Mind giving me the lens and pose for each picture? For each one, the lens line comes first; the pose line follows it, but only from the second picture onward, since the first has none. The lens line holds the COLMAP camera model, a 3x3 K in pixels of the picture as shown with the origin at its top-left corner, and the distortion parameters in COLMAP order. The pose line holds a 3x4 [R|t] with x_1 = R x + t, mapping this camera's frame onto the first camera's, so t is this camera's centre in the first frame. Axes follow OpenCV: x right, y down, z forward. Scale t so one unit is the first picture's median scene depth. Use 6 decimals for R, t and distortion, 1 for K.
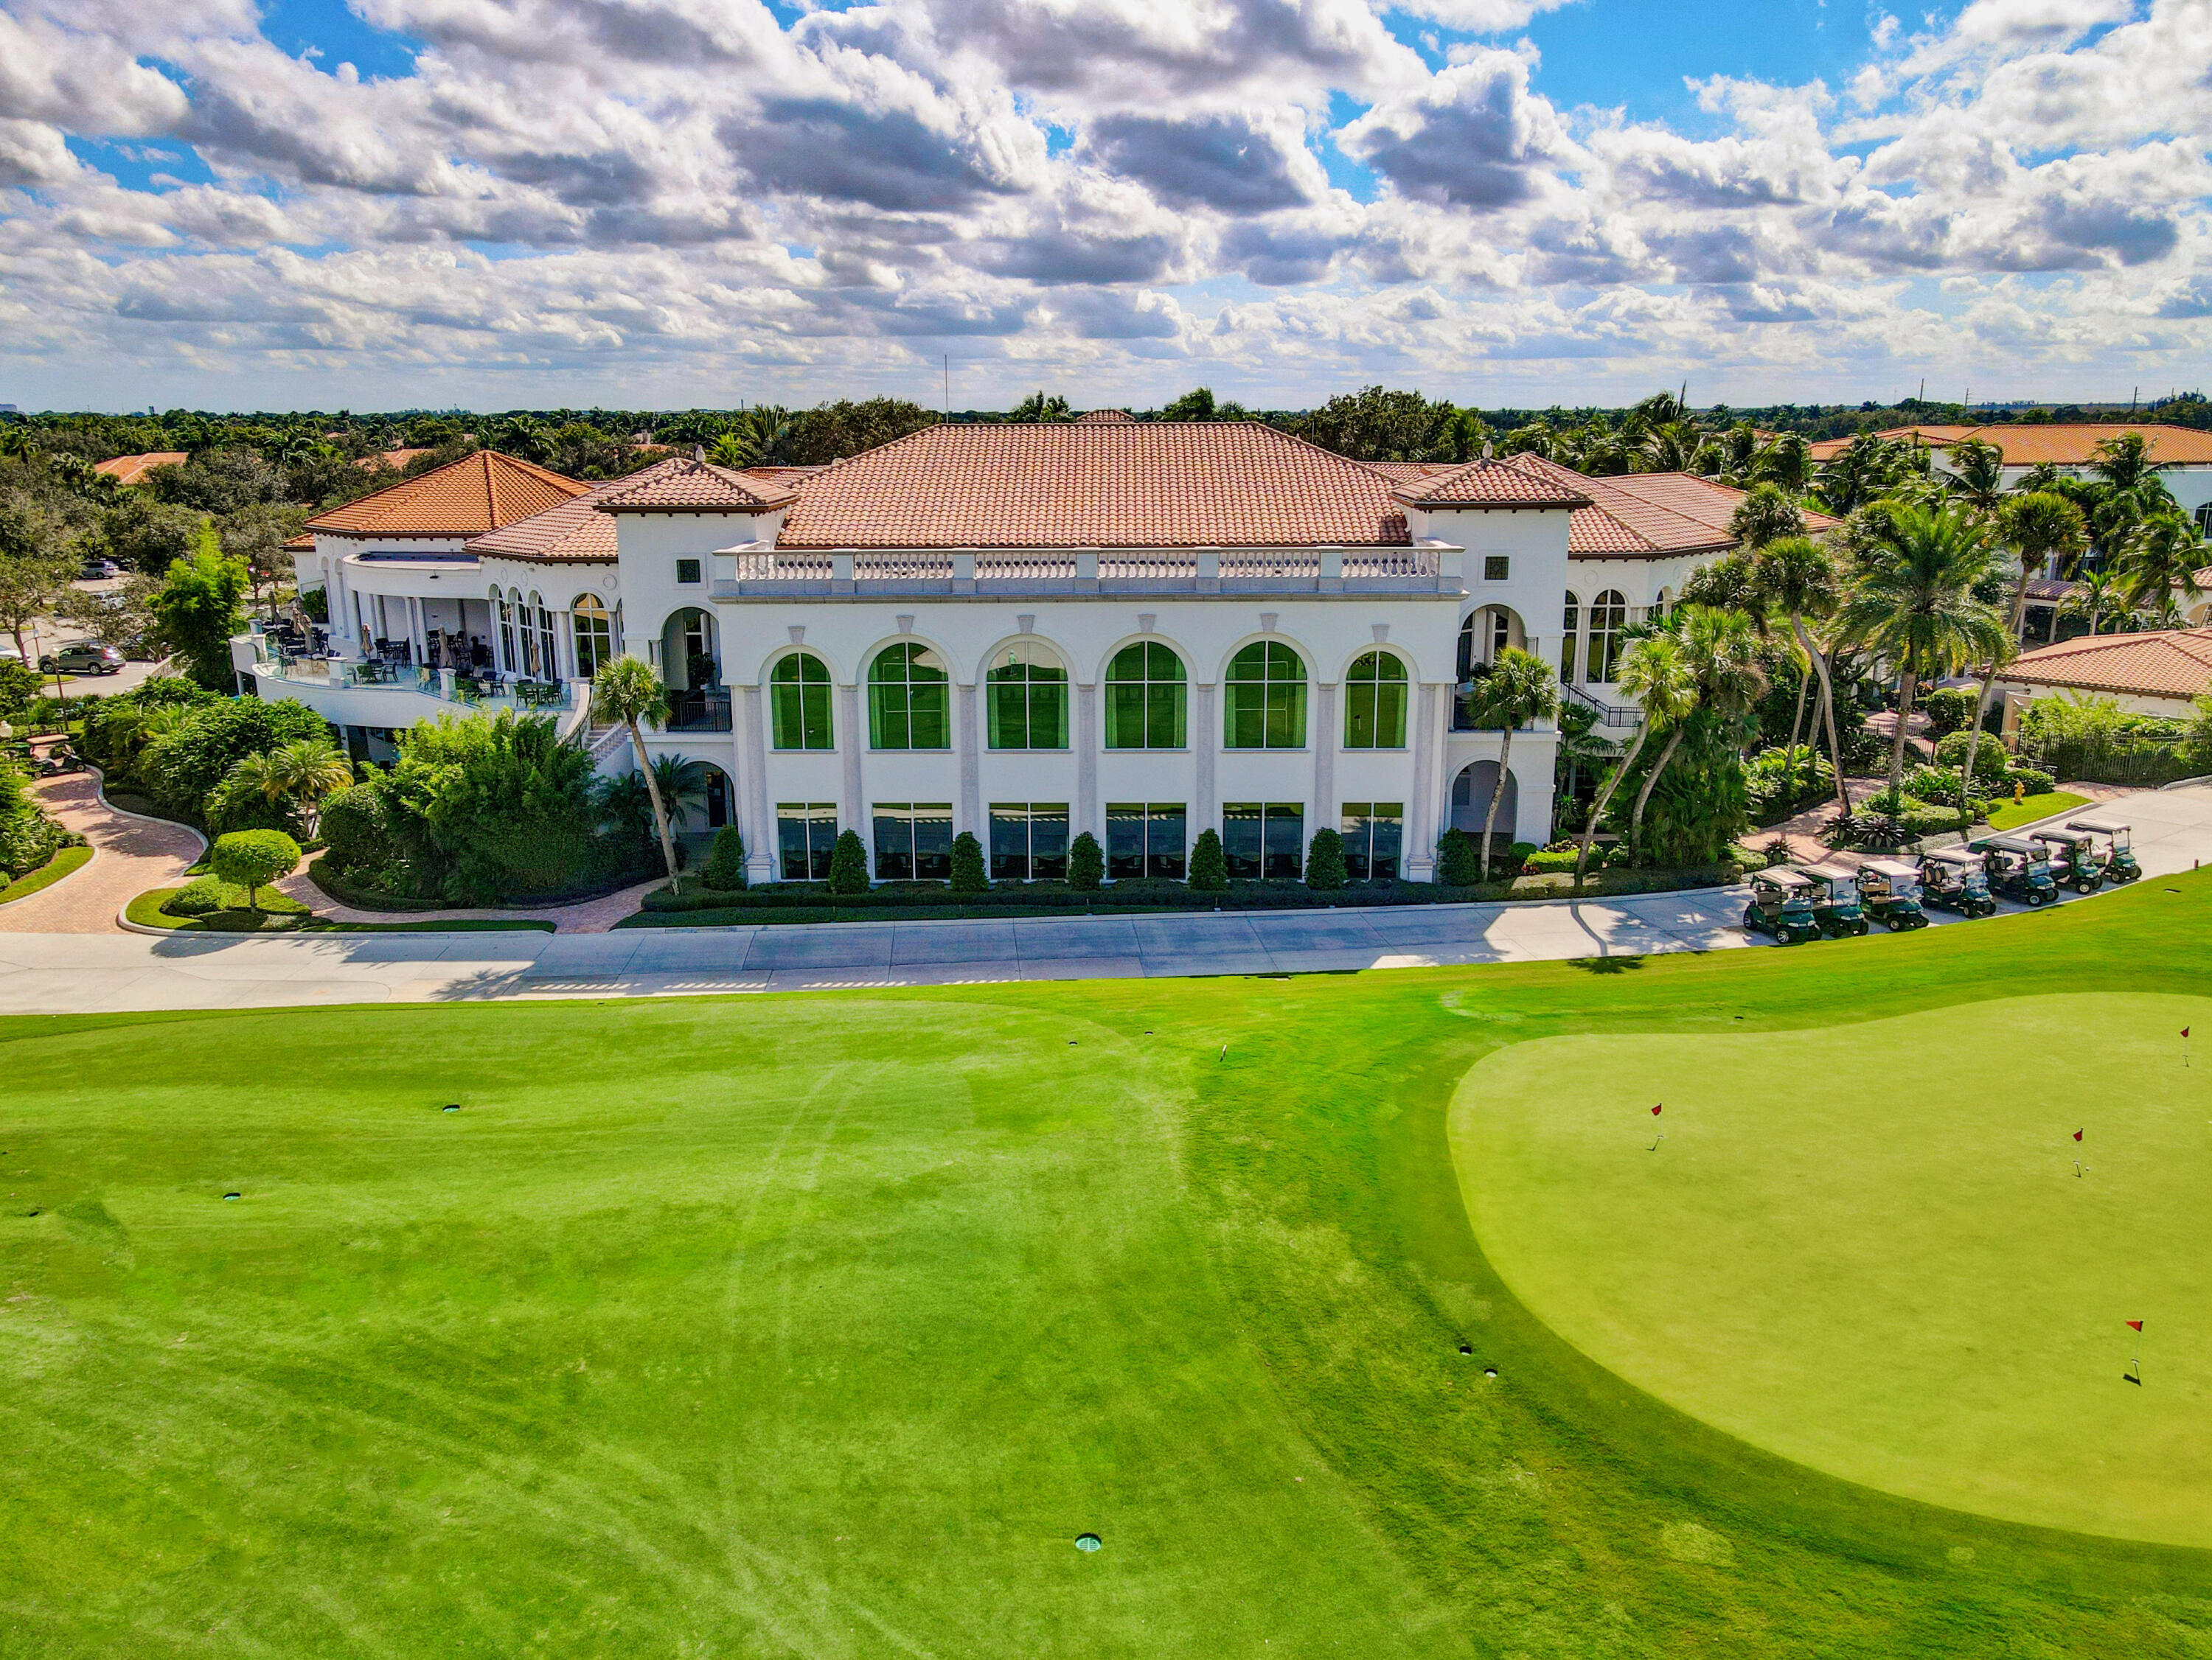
lens RADIAL K [[1644.4, 0, 1106.2], [0, 1644.4, 792.8], [0, 0, 1]] dist [0.002364, 0.033378]
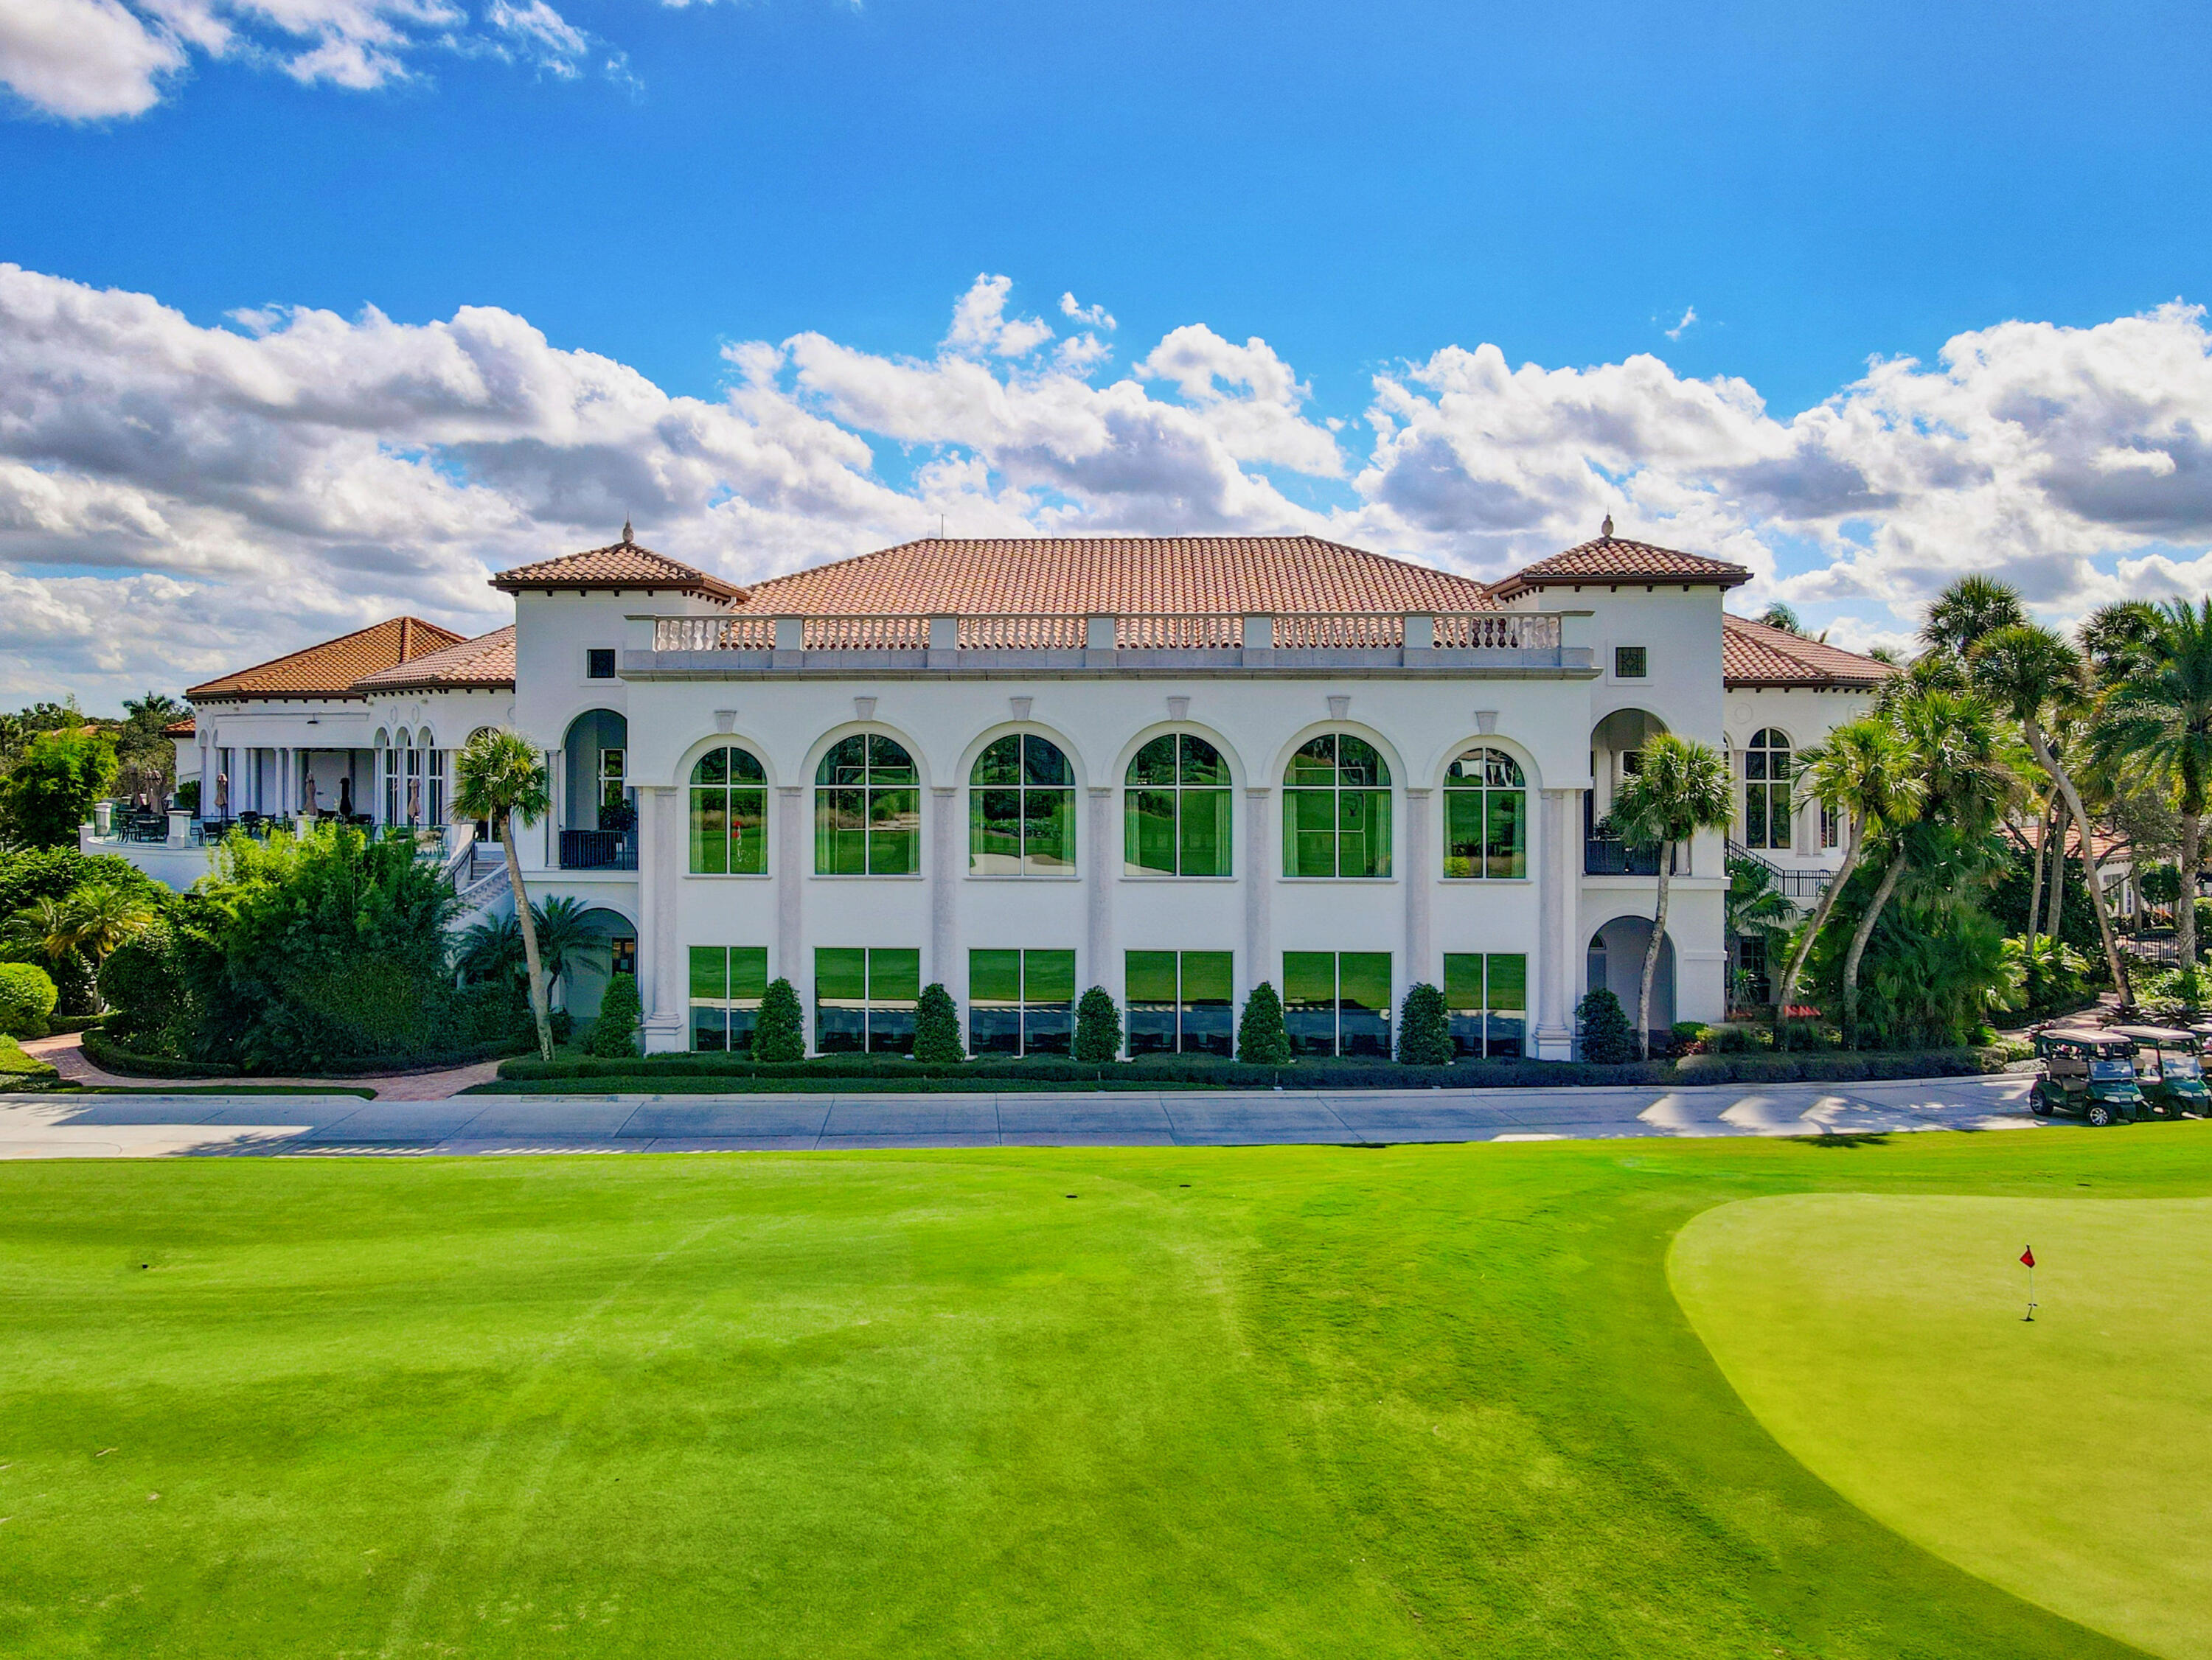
lens RADIAL K [[1811.6, 0, 1048.4], [0, 1811.6, 709.3], [0, 0, 1]] dist [0.004690, 0.017028]
pose [[0.998927, 0.004264, -0.046105, 0.002761], [-0.015400, 0.969655, -0.243990, 0.102814], [0.043666, 0.244438, 0.968681, 0.174717]]
